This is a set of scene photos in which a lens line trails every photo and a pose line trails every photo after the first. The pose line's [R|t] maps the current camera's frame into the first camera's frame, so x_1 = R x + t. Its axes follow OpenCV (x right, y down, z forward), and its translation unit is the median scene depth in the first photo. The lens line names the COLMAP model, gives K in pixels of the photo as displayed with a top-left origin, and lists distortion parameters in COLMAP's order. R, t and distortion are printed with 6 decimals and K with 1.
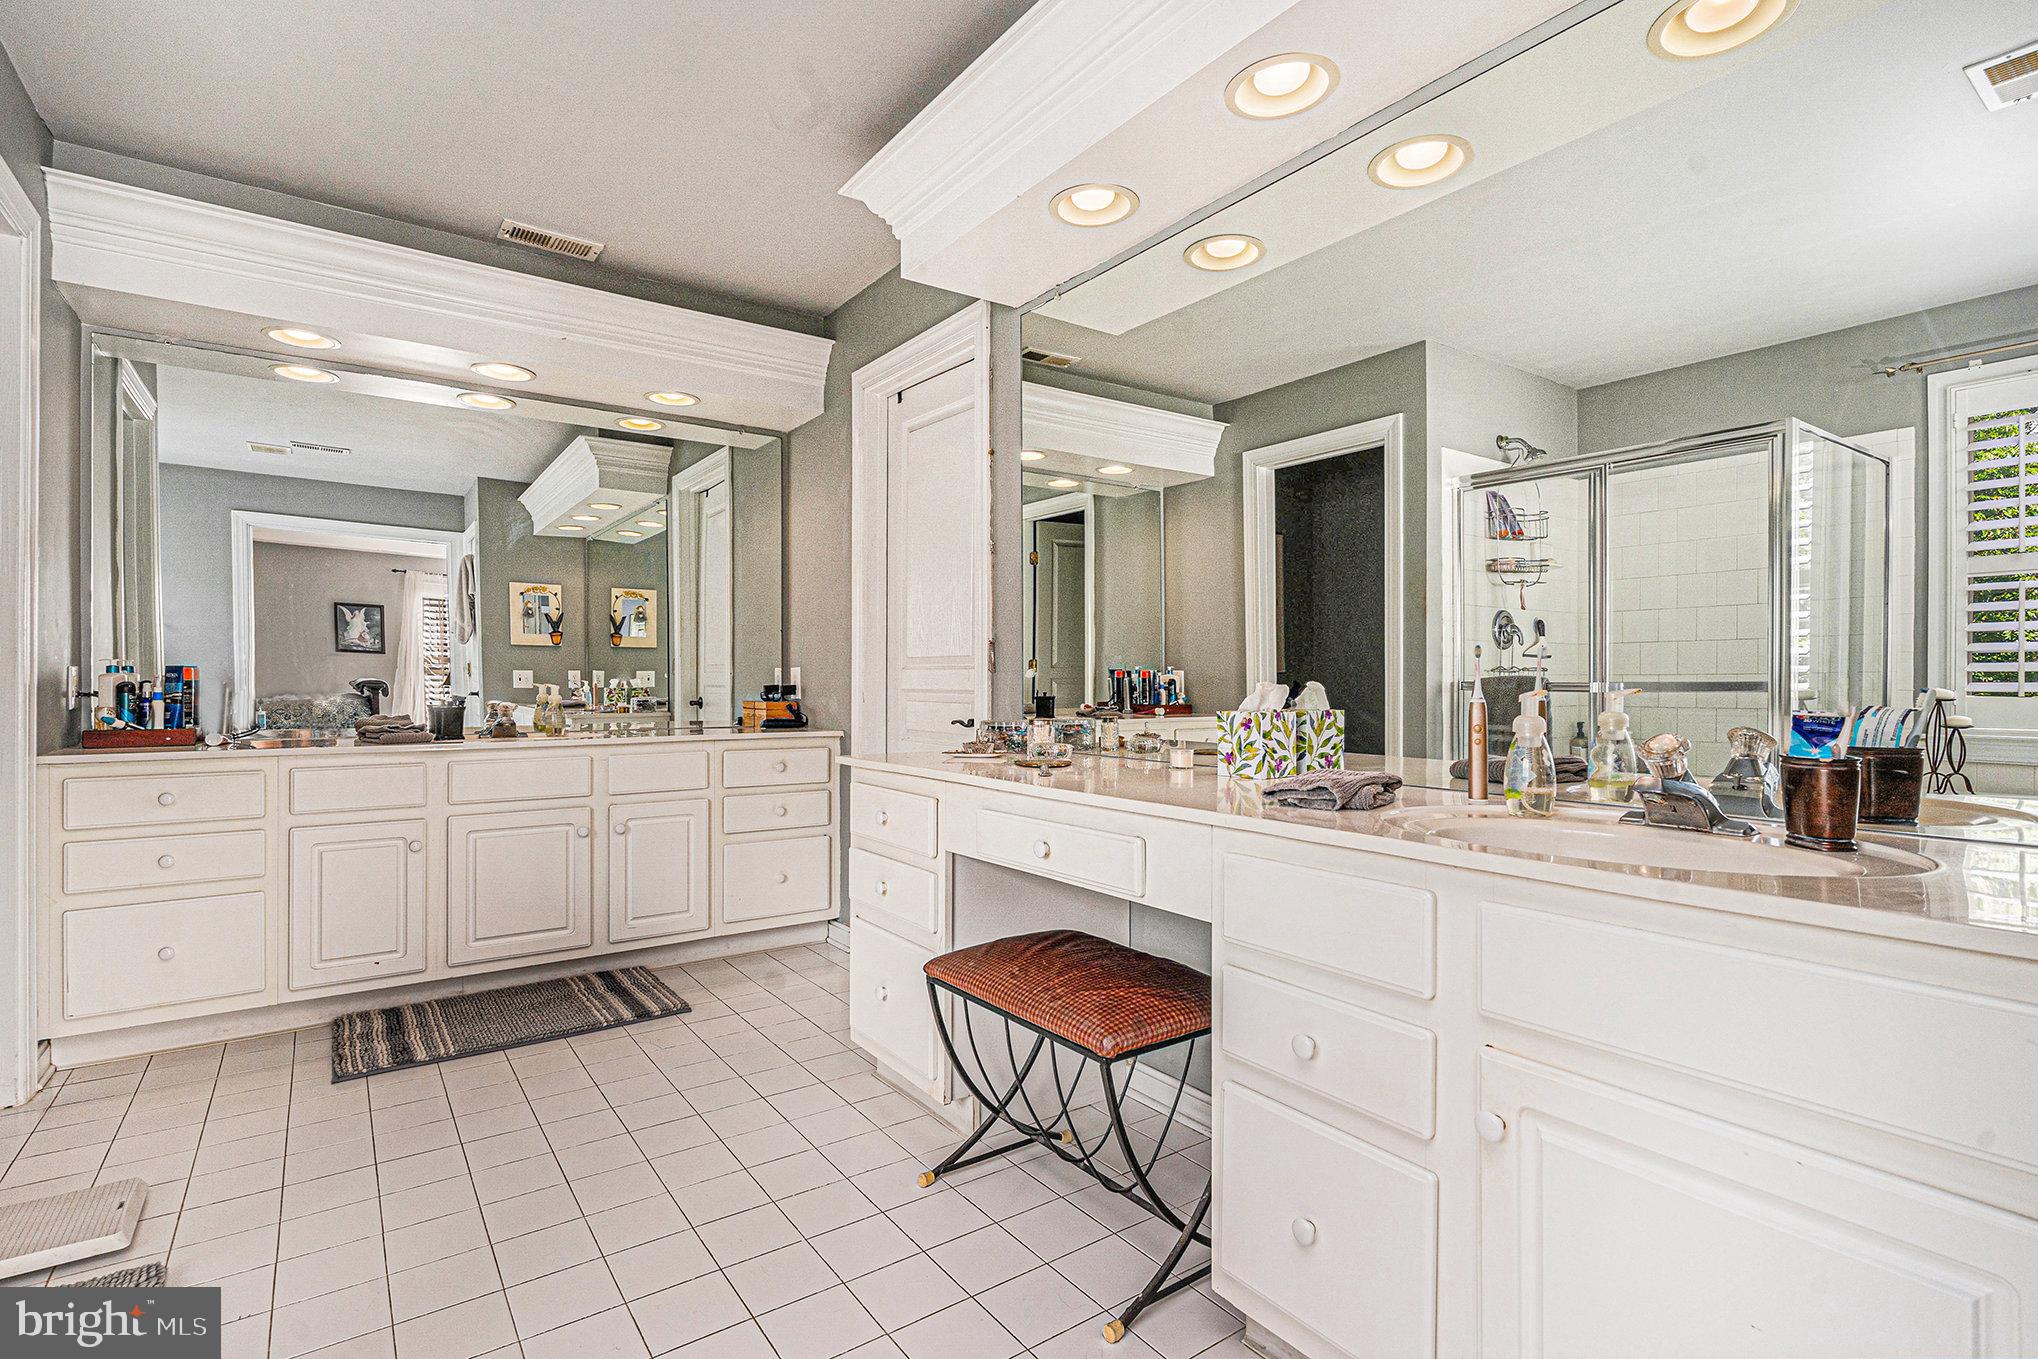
lens RADIAL K [[973.4, 0, 1019.0], [0, 973.4, 679.5], [0, 0, 1]] dist [-0.001042, 0.000233]
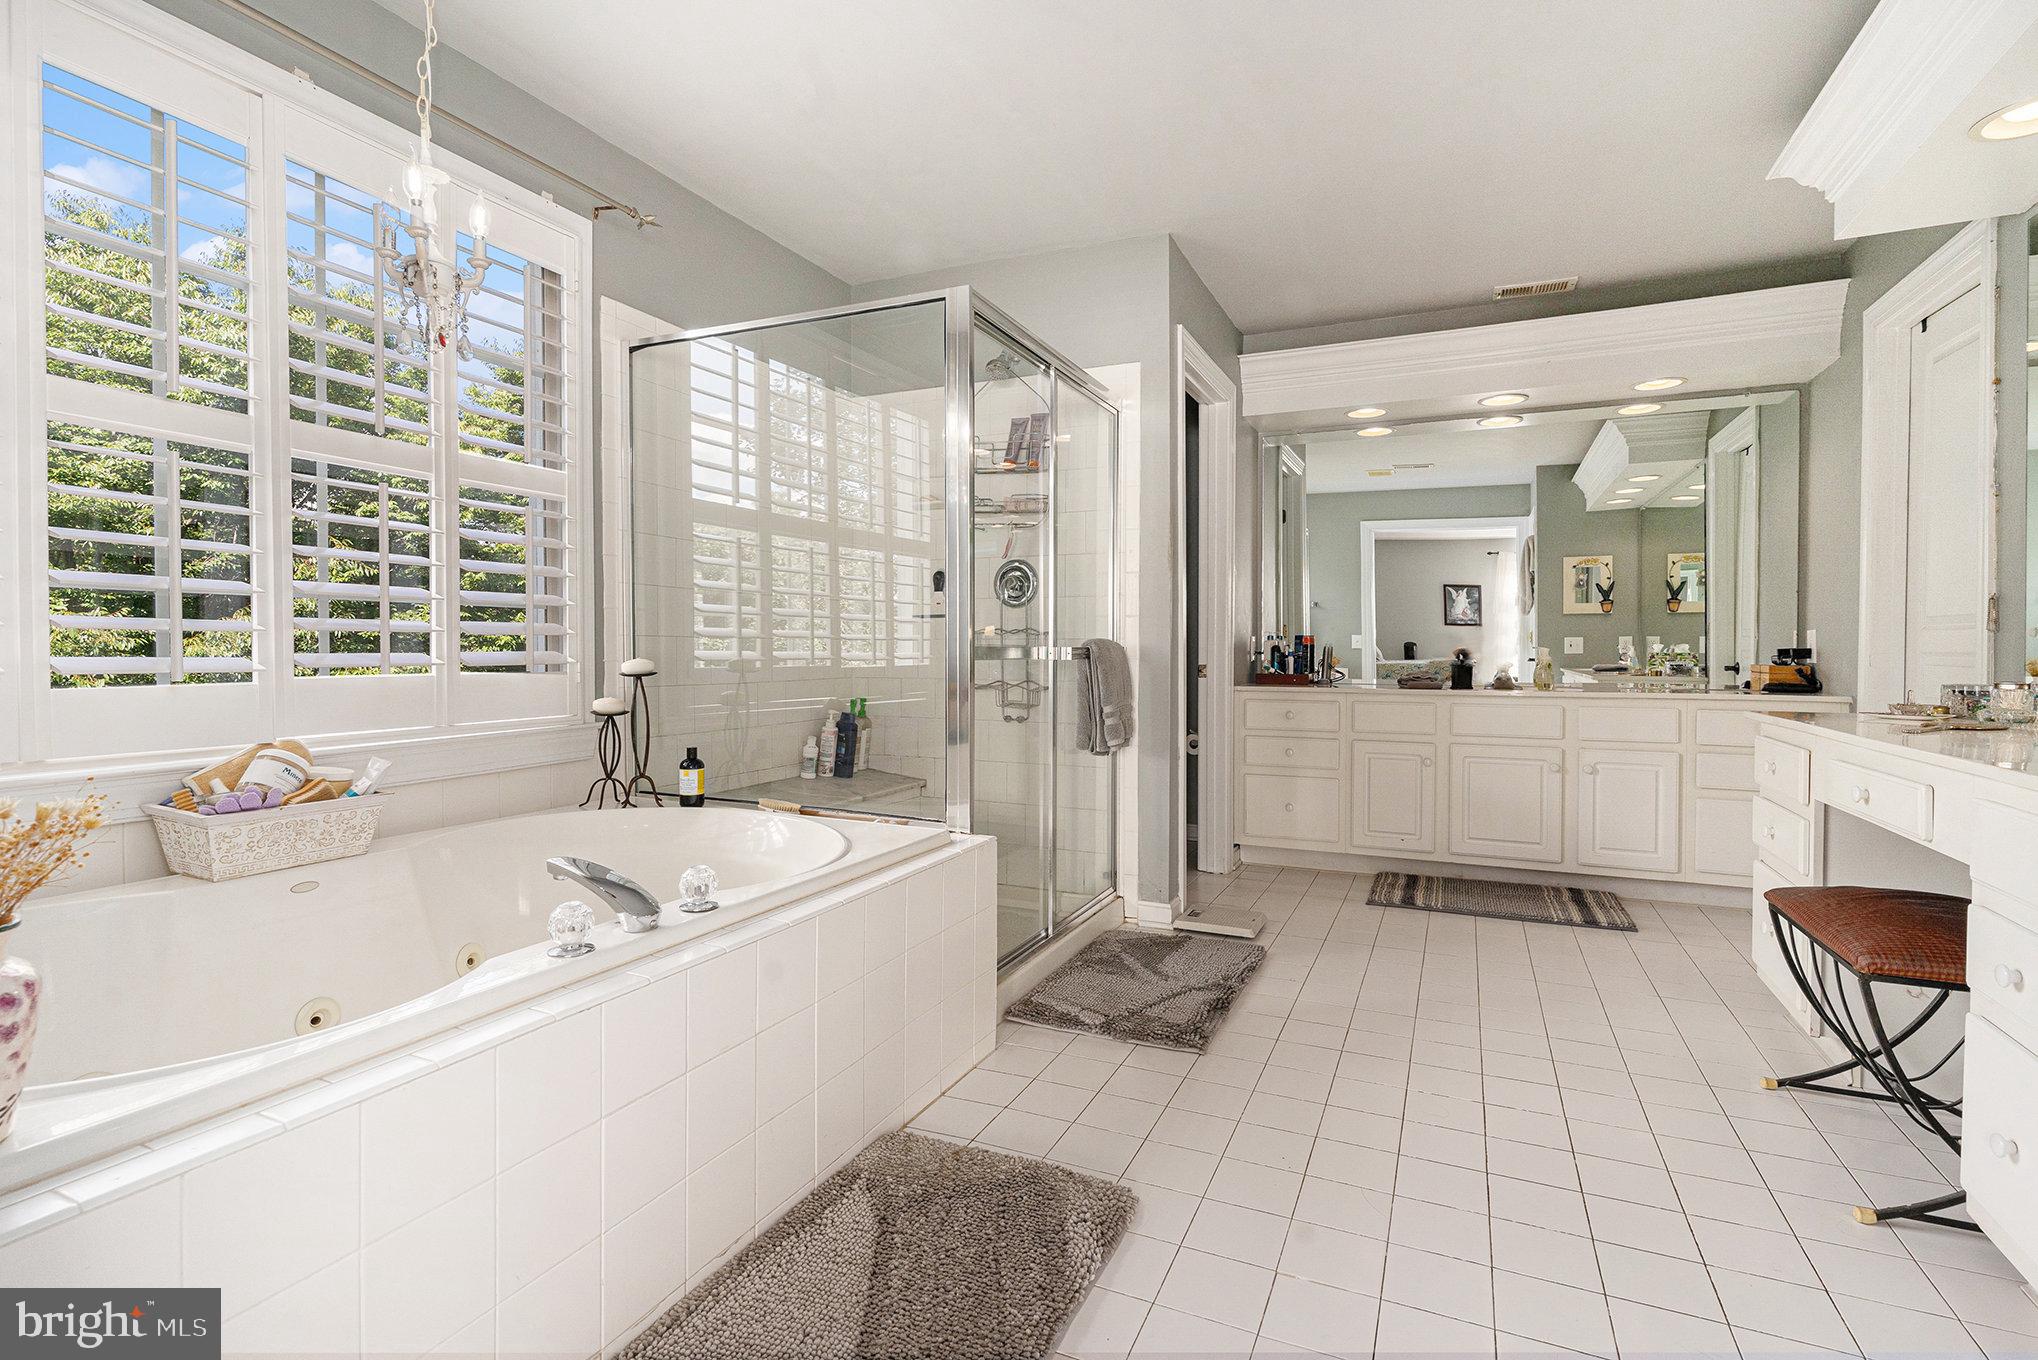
lens RADIAL K [[973.4, 0, 1019.0], [0, 973.4, 680.0], [0, 0, 1]] dist [-0.001042, 0.000233]
pose [[0.499842, 0.028124, -0.865660, 0.240074], [0.000525, 0.999463, 0.032774, 0.005648], [0.866117, -0.016836, 0.499558, -0.168145]]
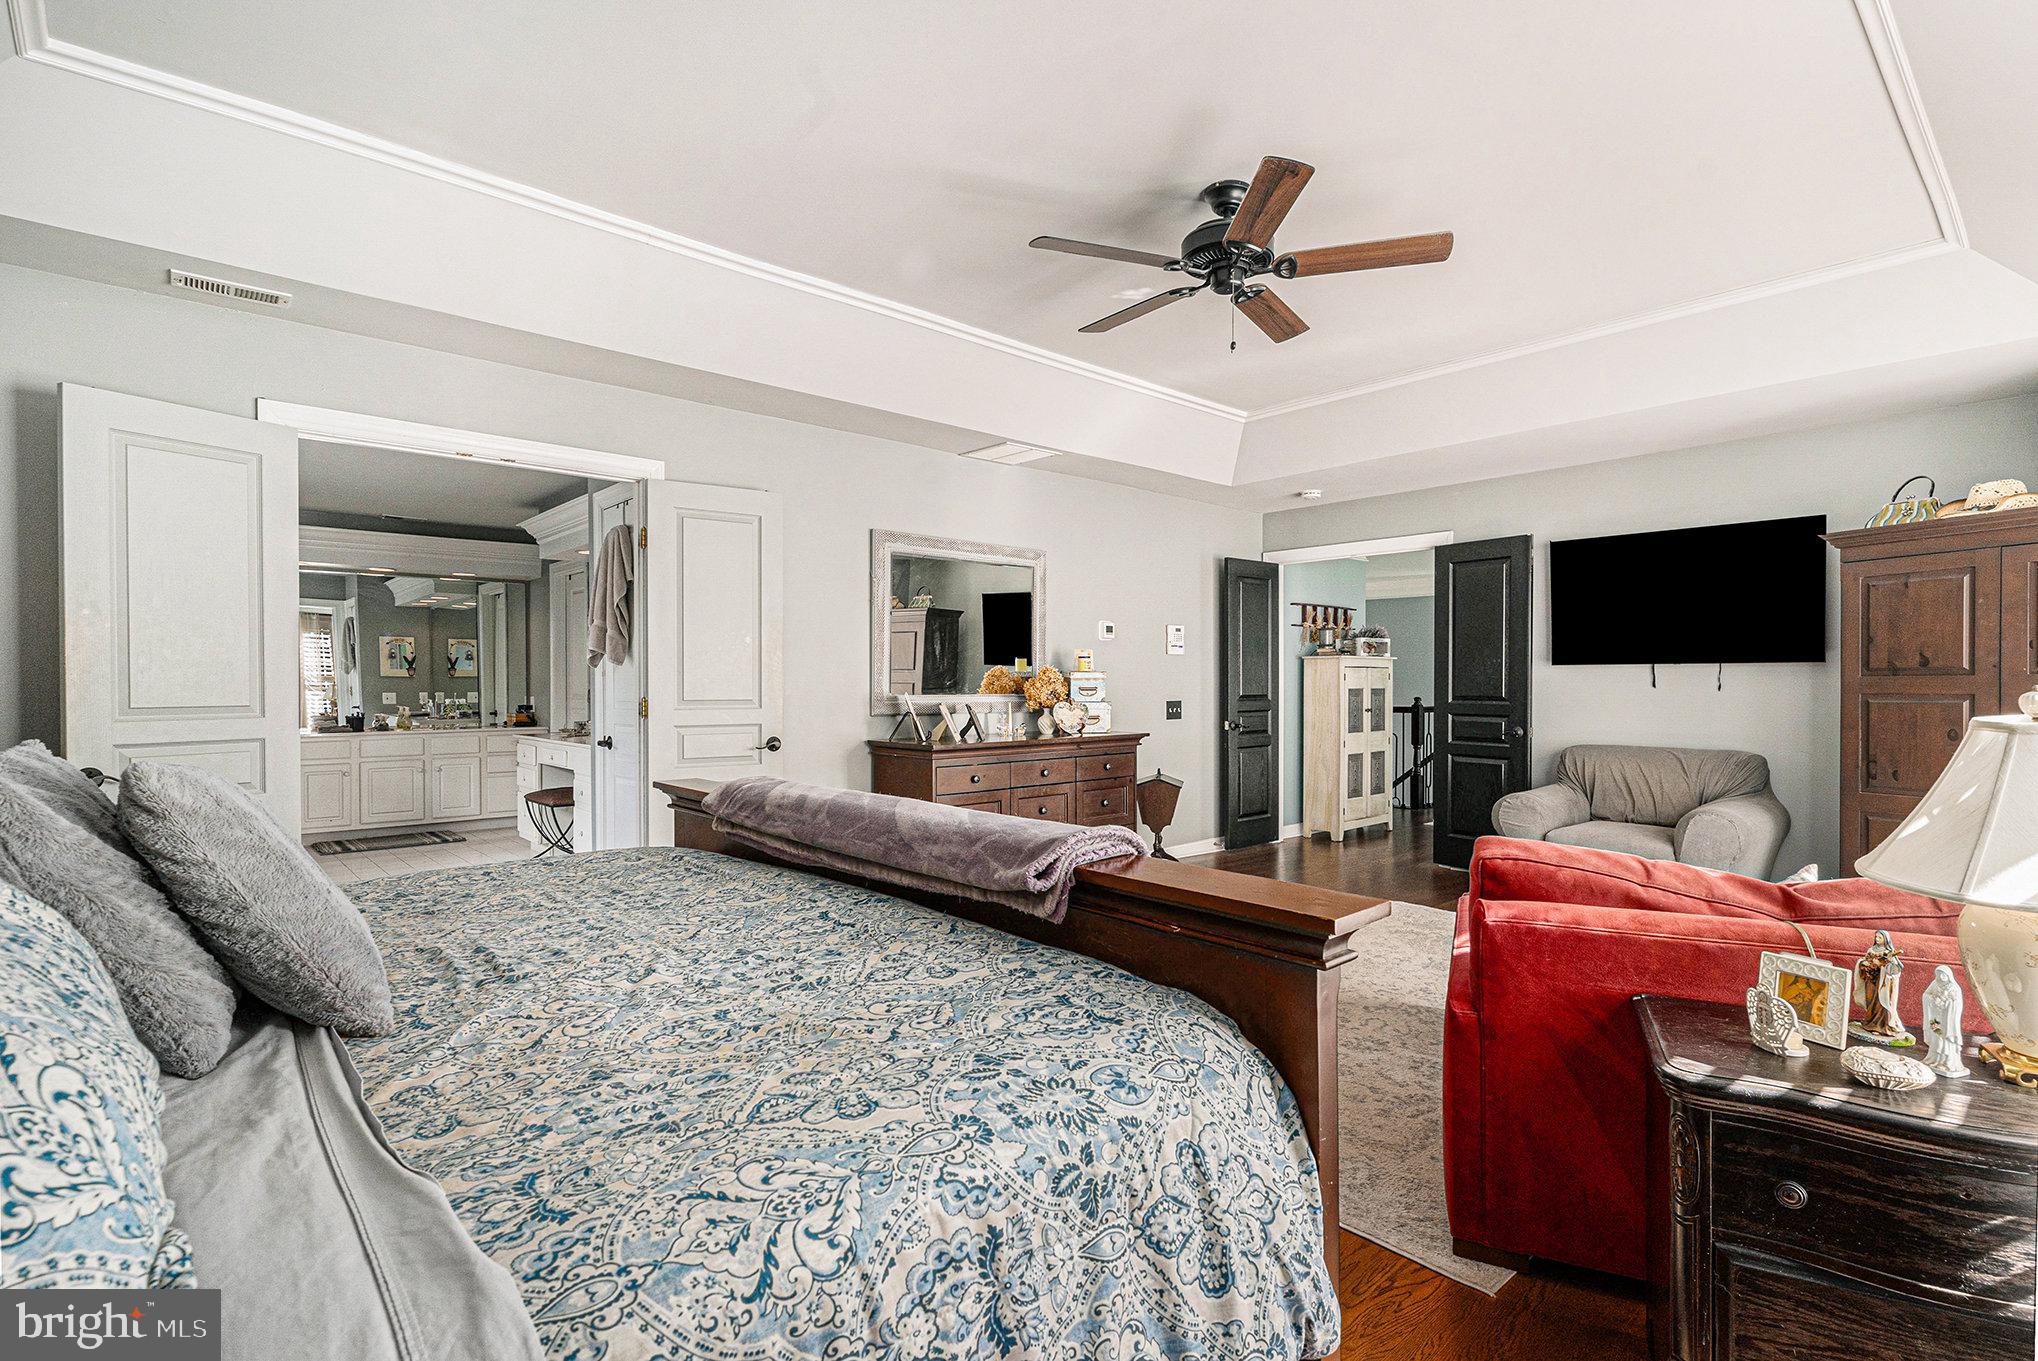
lens RADIAL K [[973.4, 0, 1019.0], [0, 973.4, 680.5], [0, 0, 1]] dist [-0.001042, 0.000233]
pose [[0.994127, -0.001058, 0.108215, 0.662733], [0.001269, 0.999997, -0.001883, -0.047785], [-0.108213, 0.002009, 0.994126, -1.342593]]
